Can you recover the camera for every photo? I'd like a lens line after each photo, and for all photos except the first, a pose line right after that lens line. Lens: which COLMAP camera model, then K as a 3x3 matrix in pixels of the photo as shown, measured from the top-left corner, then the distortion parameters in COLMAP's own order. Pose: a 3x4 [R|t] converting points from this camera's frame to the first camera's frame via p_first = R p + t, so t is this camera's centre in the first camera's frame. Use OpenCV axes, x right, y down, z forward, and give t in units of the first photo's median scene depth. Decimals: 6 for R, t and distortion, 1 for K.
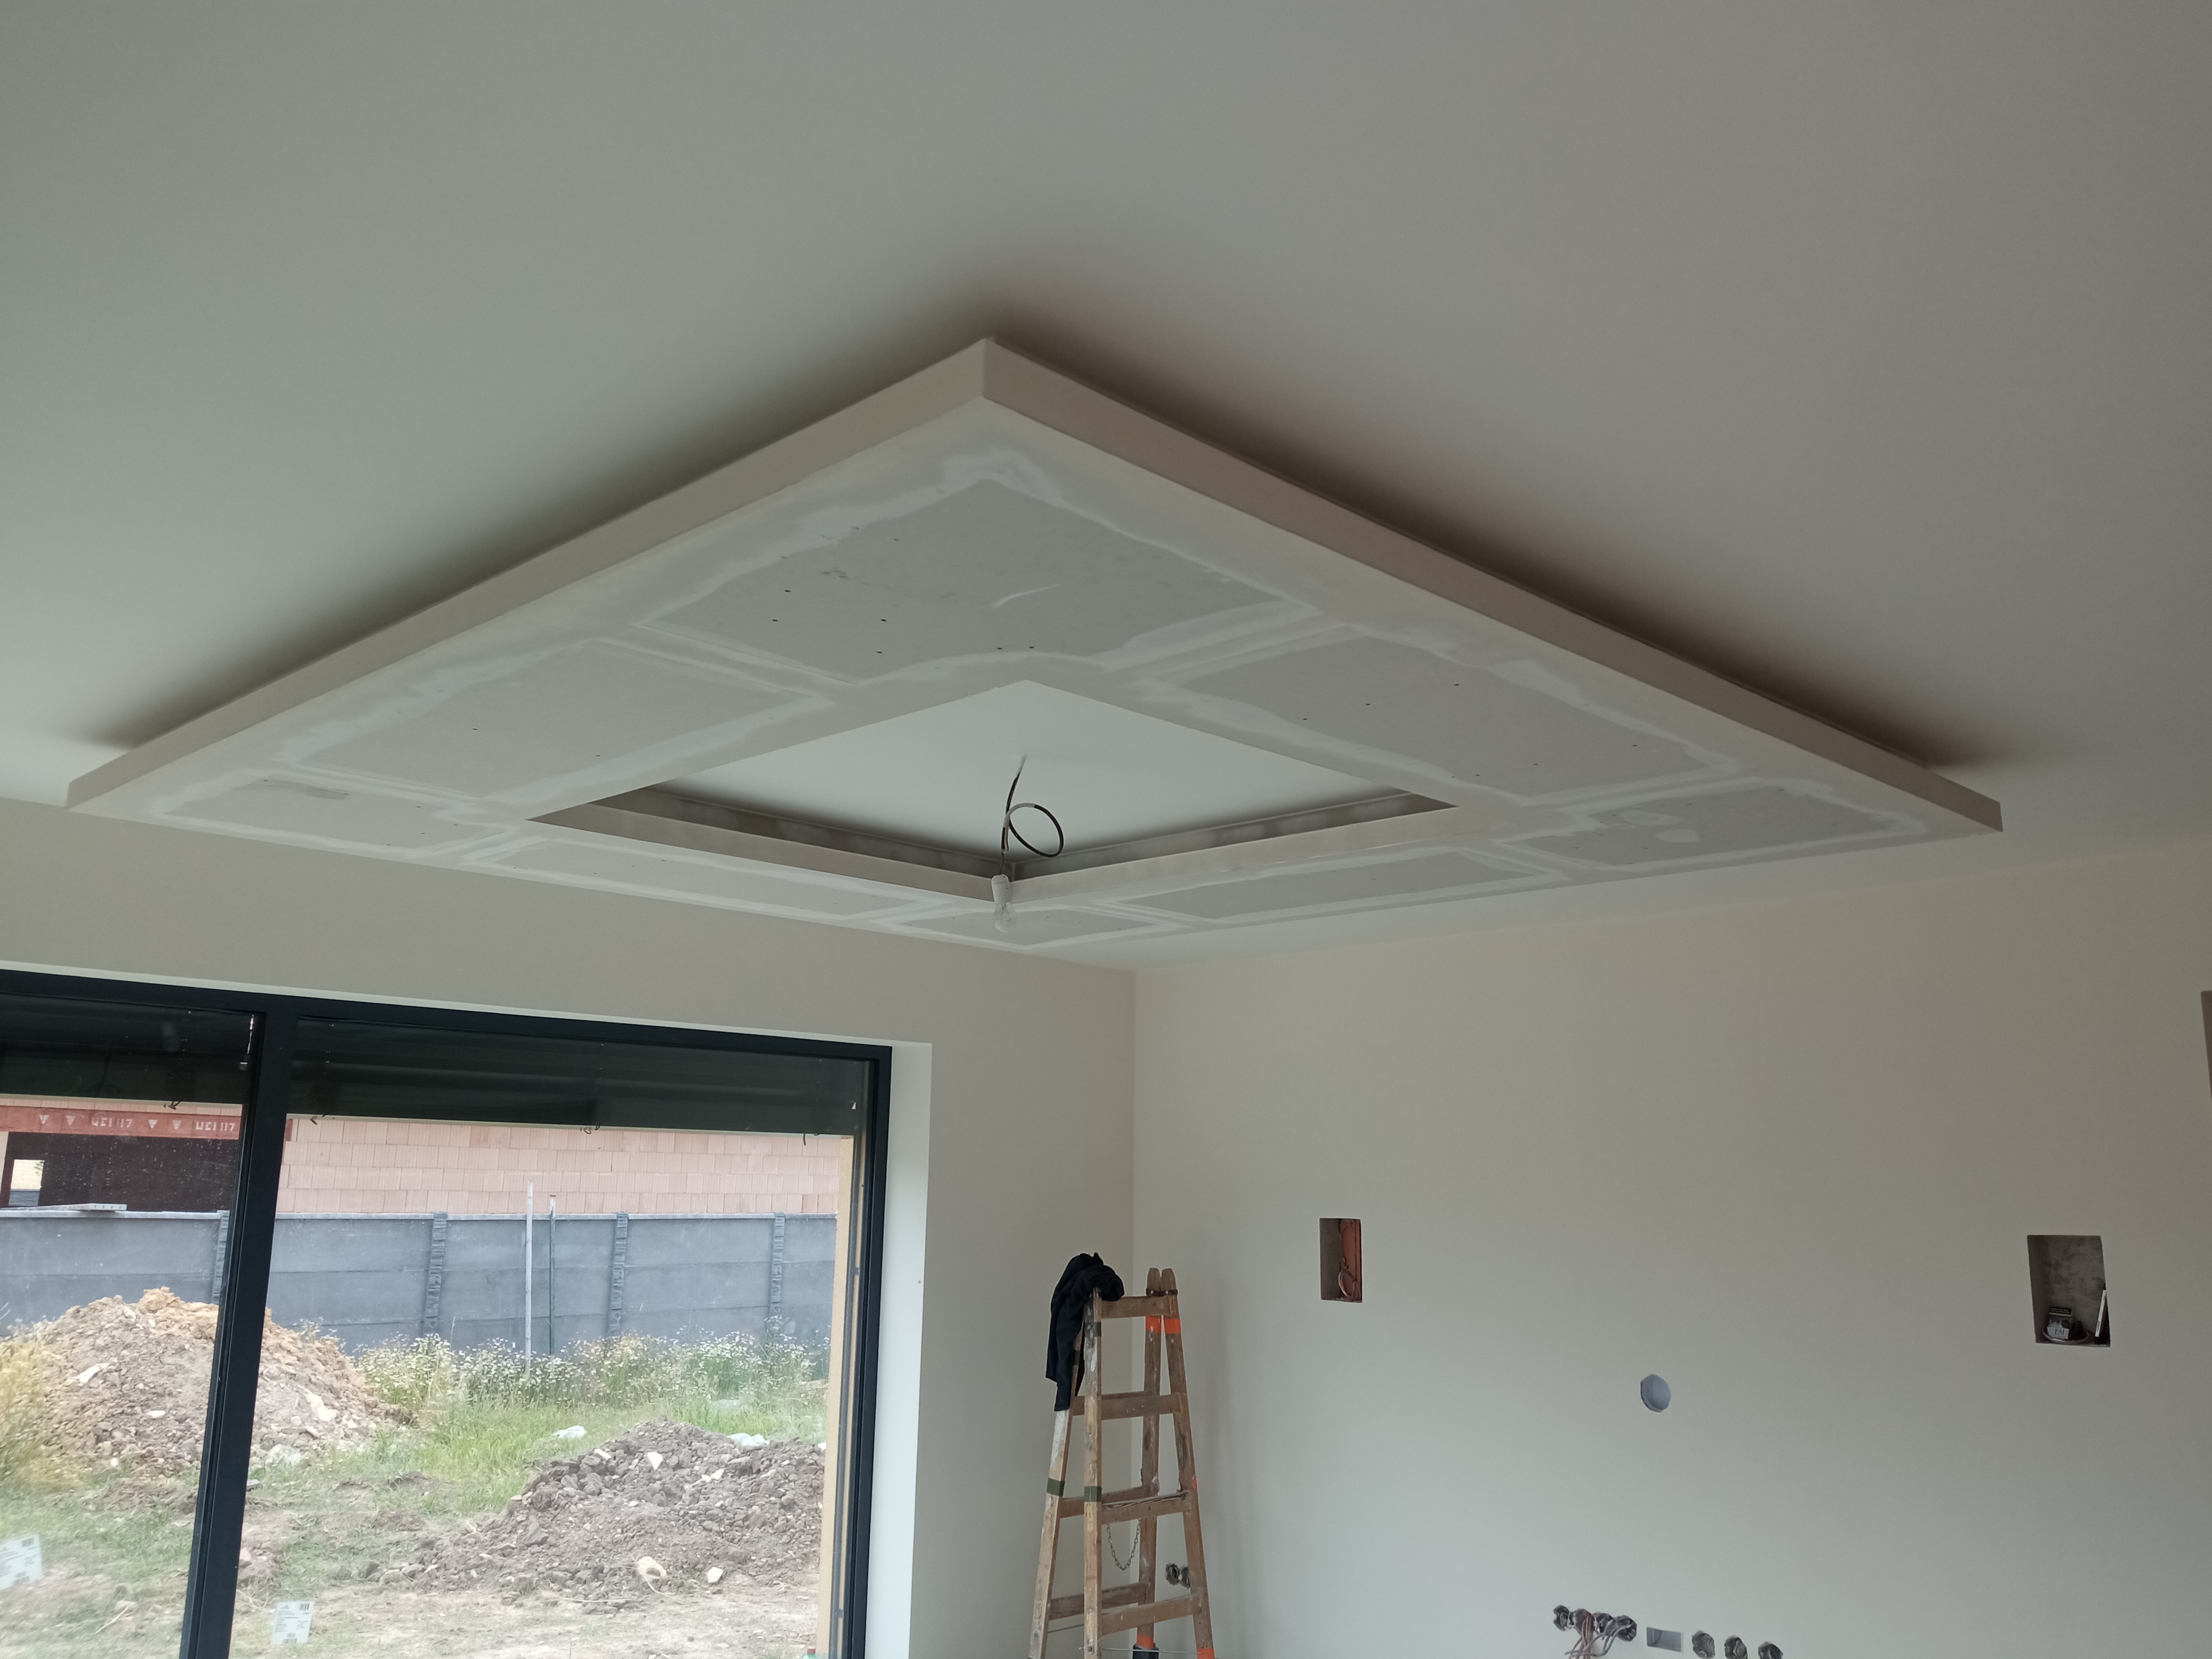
lens RADIAL K [[1787.0, 0, 1114.0], [0, 1787.0, 766.1], [0, 0, 1]] dist [-0.012822, -0.005152]
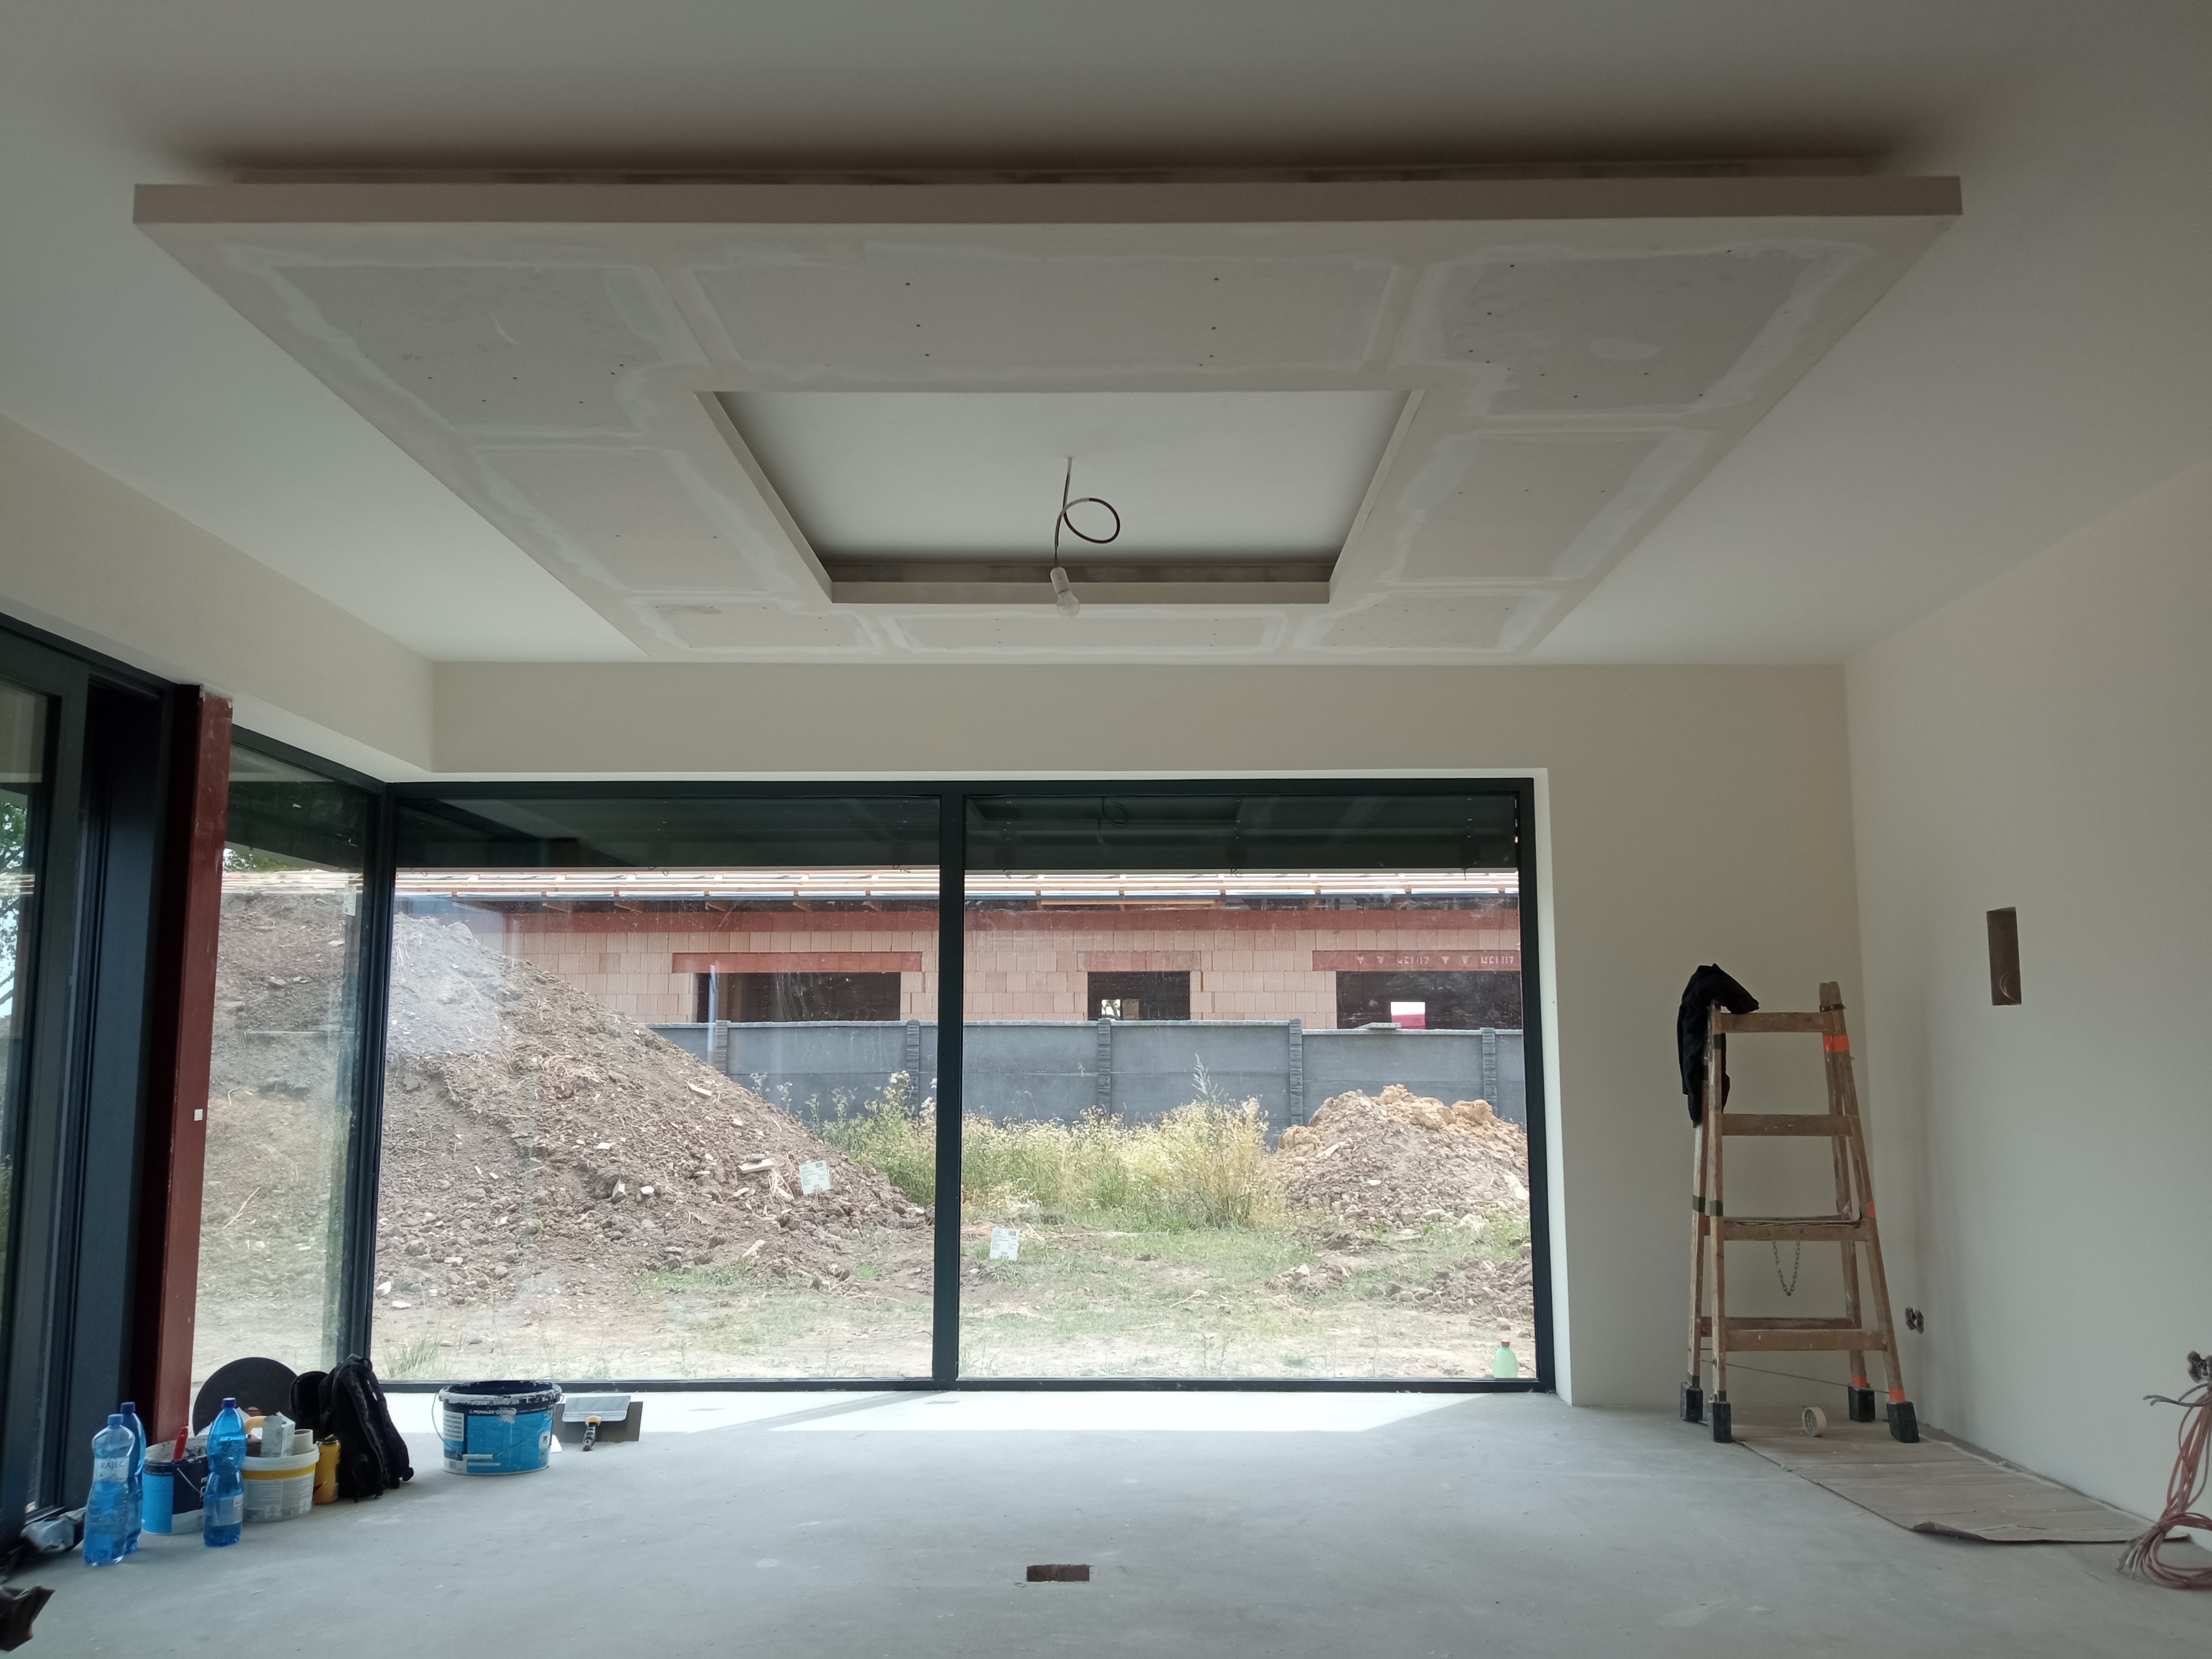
lens RADIAL K [[1784.6, 0, 1109.3], [0, 1784.6, 831.2], [0, 0, 1]] dist [0.118833, -0.202706]
pose [[0.691848, -0.101766, -0.714835, 0.234559], [0.180364, 0.982990, 0.034623, 0.059716], [0.699153, -0.152884, 0.698435, 0.067402]]
